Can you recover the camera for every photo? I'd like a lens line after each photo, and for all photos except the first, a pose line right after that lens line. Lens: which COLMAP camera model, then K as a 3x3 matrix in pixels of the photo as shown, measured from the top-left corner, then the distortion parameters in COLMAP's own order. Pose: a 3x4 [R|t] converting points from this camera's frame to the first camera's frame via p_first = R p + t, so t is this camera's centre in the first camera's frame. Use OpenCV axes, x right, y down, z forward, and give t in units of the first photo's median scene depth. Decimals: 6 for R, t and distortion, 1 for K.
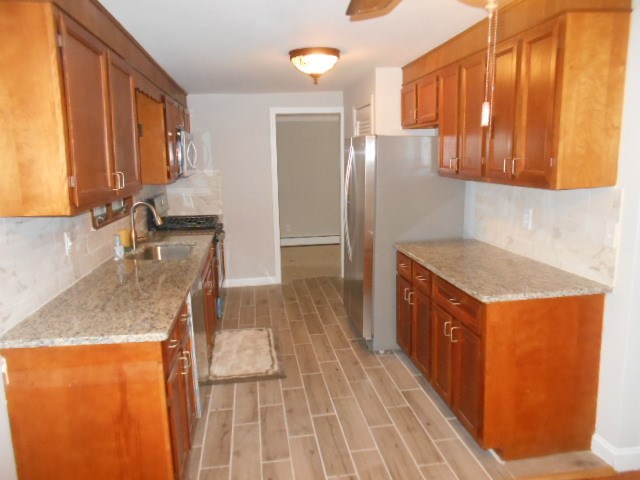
lens RADIAL K [[498.8, 0, 332.1], [0, 498.8, 236.9], [0, 0, 1]] dist [-0.023088, 0.026900]
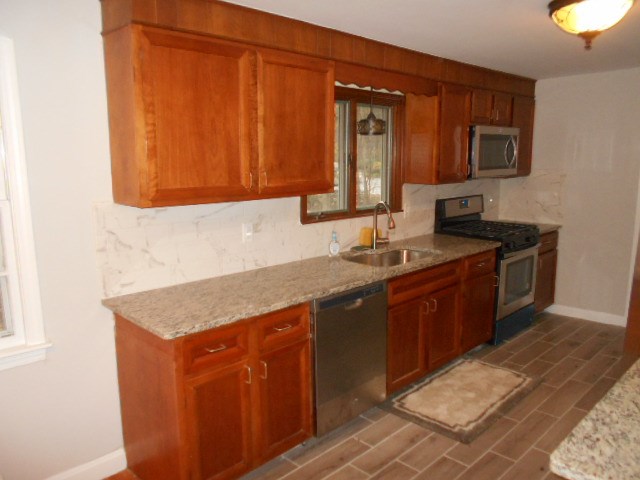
lens RADIAL K [[498.8, 0, 324.9], [0, 498.8, 243.5], [0, 0, 1]] dist [-0.023088, 0.026900]
pose [[0.591237, 0.148284, -0.792749, 0.317585], [-0.129074, 0.987680, 0.088482, -0.059662], [0.796103, 0.050009, 0.603092, 0.320260]]
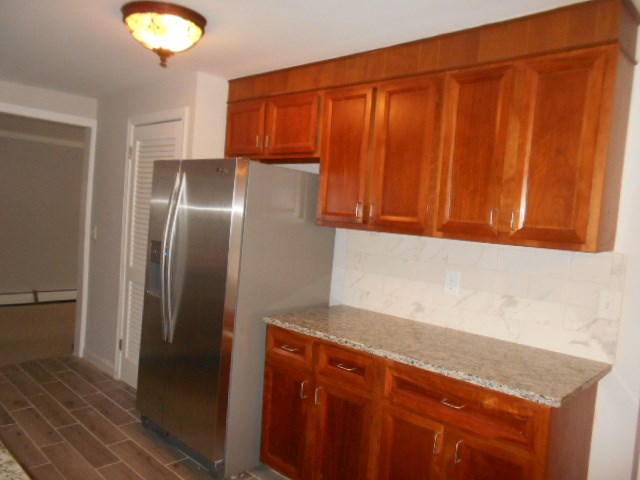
lens RADIAL K [[498.8, 0, 324.5], [0, 498.8, 238.5], [0, 0, 1]] dist [-0.023088, 0.026900]
pose [[0.791507, 0.053545, 0.608810, -0.237970], [0.007106, 0.995281, -0.096773, -0.024838], [-0.611119, 0.080923, 0.787391, 0.383351]]
